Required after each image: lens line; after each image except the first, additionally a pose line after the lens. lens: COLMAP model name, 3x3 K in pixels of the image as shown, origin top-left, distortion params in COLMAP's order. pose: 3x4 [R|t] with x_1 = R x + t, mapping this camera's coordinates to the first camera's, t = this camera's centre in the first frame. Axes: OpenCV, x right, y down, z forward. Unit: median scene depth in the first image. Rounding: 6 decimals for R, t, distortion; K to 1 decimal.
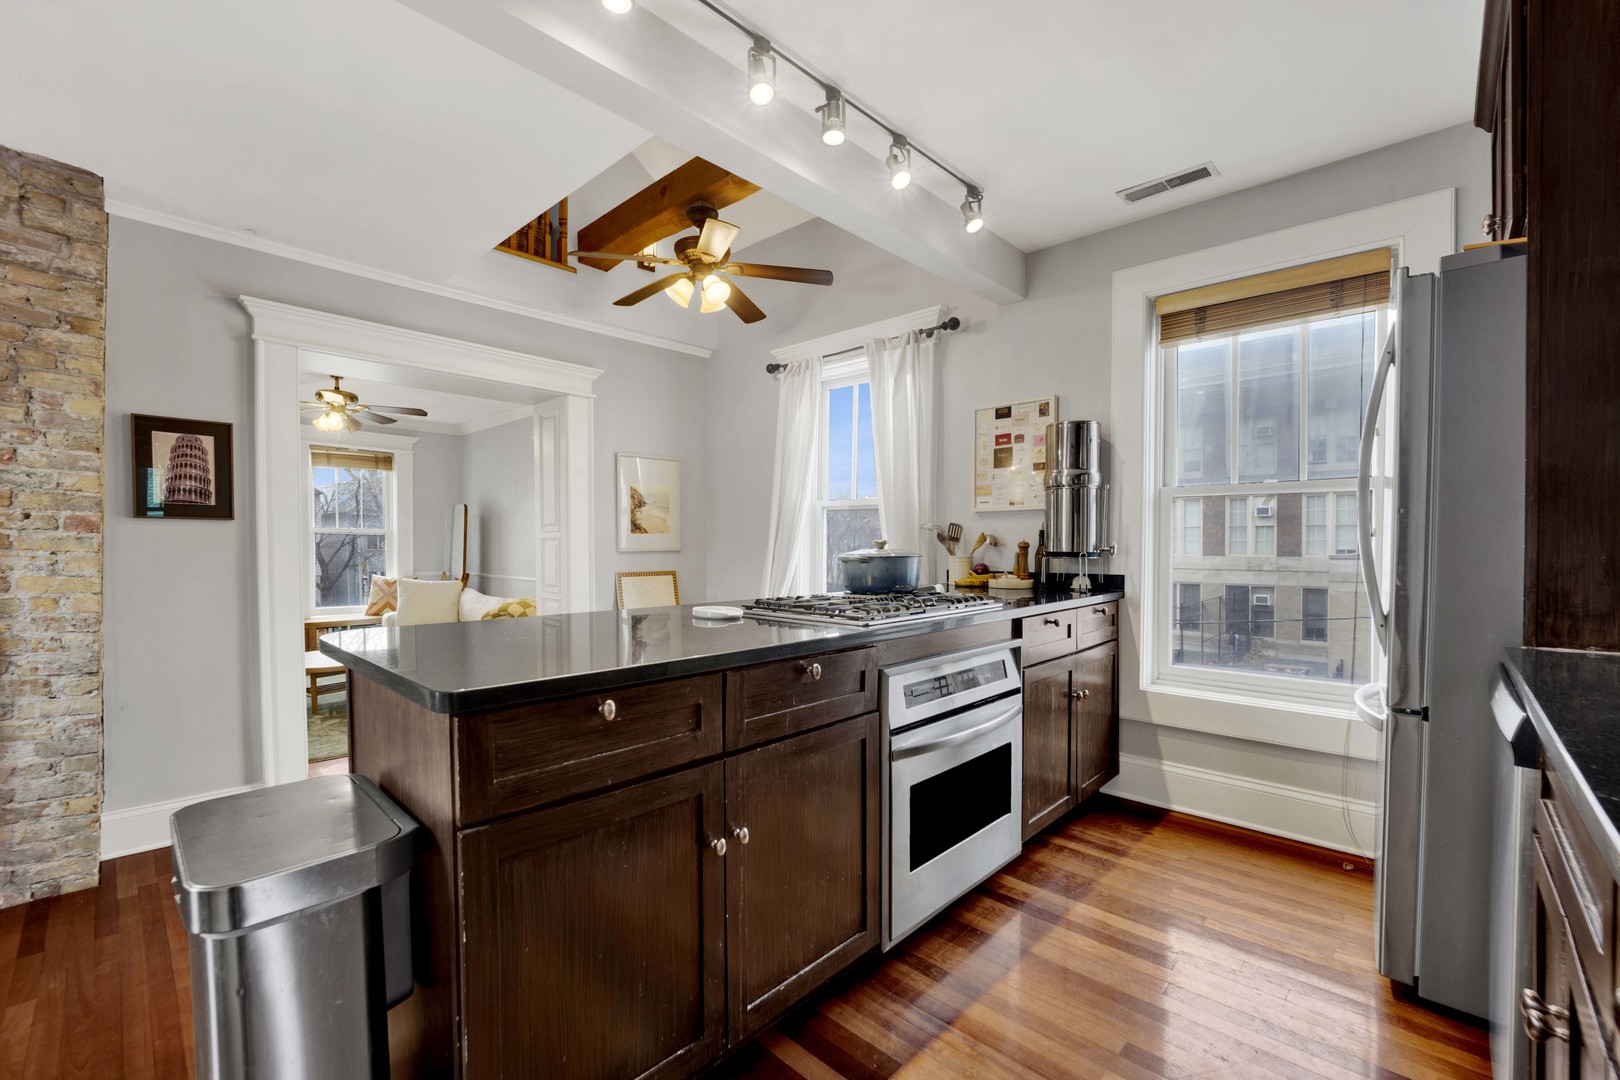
lens RADIAL K [[670.4, 0, 814.5], [0, 670.4, 539.6], [0, 0, 1]] dist [-0.018876, -0.000795]
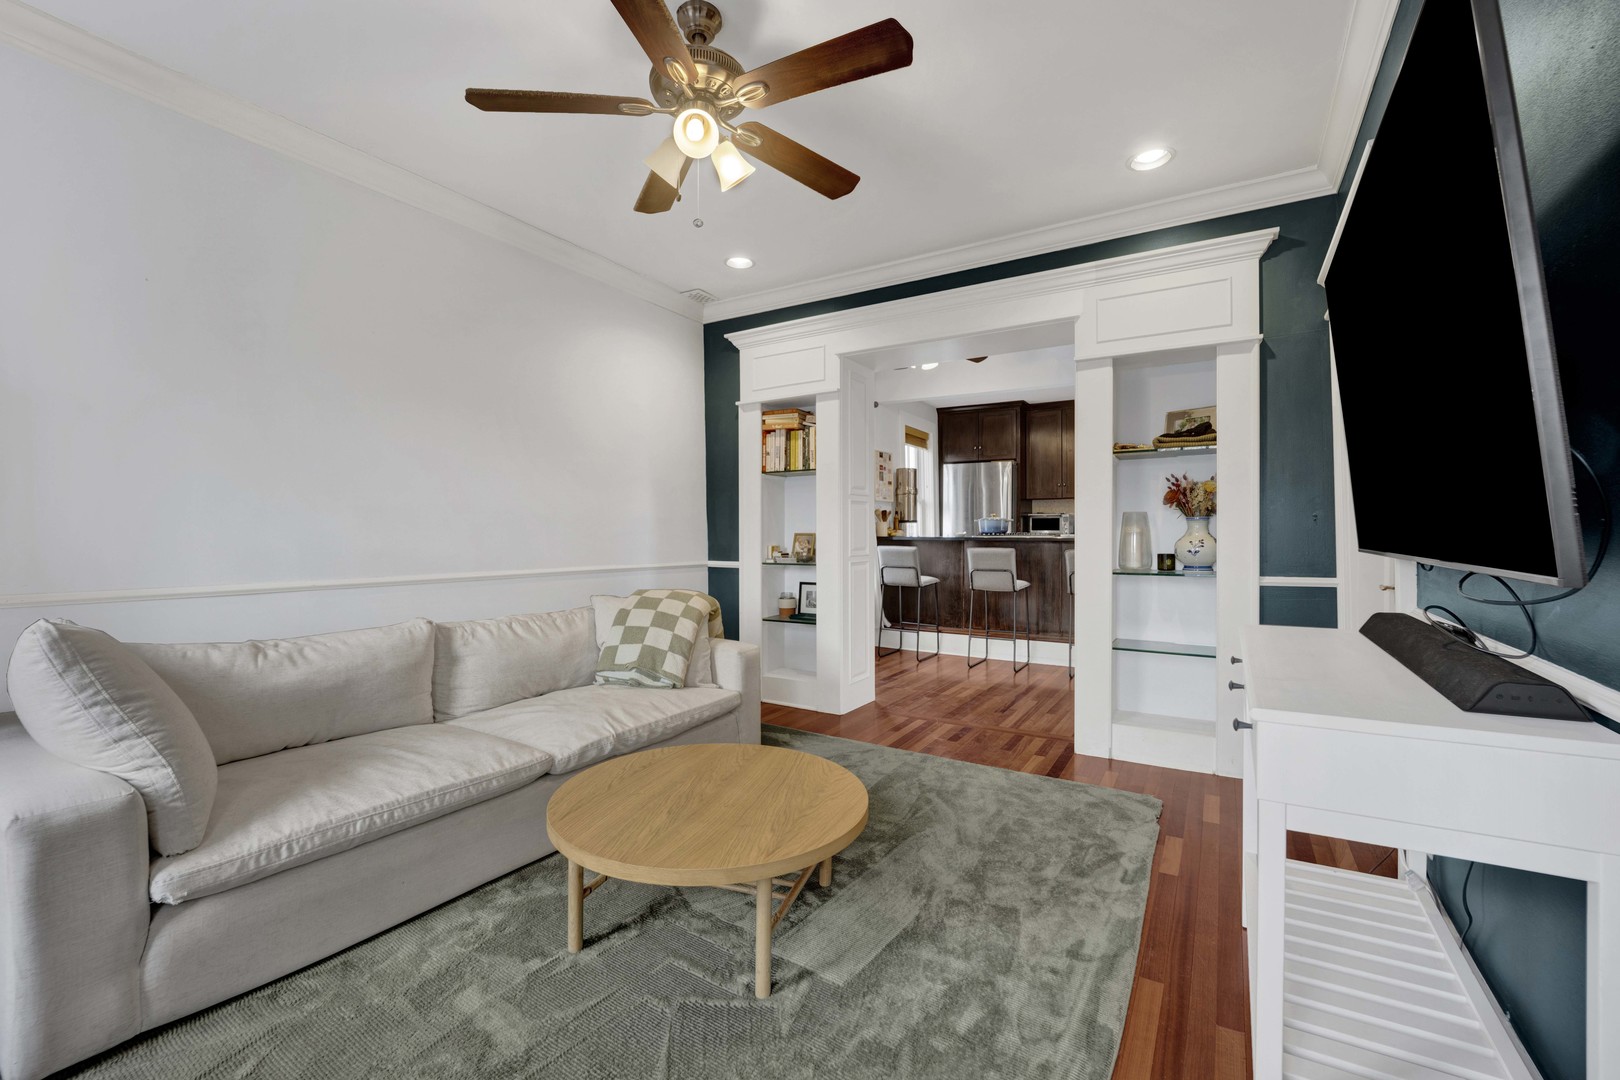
lens RADIAL K [[685.4, 0, 796.2], [0, 685.4, 537.8], [0, 0, 1]] dist [-0.015644, -0.000388]
pose [[-0.179291, -0.007910, 0.983764, -2.029888], [-0.006450, 0.999956, 0.006864, 0.067054], [-0.983775, -0.005115, -0.179334, 1.857483]]
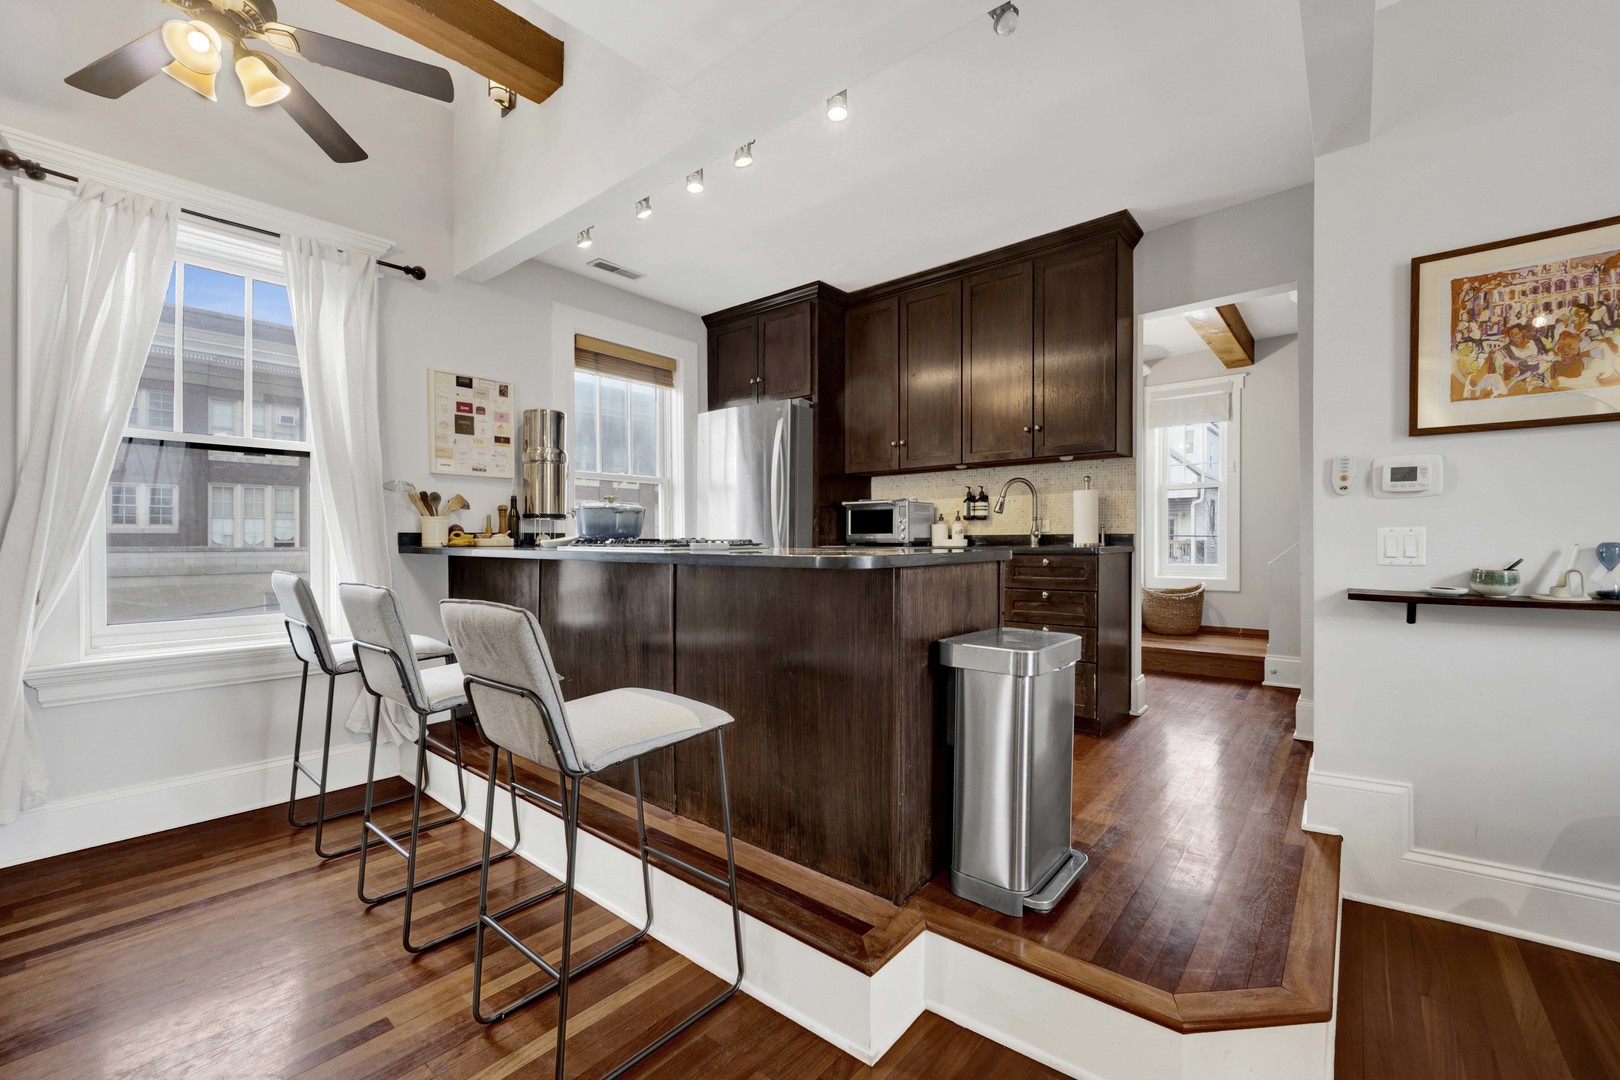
lens RADIAL K [[685.4, 0, 796.2], [0, 685.4, 537.8], [0, 0, 1]] dist [-0.015644, -0.000388]
pose [[-0.045463, -0.000128, 0.998966, -0.915477], [-0.004323, 0.999991, -0.000068, 0.059917], [-0.998957, -0.004322, -0.045463, 0.590701]]
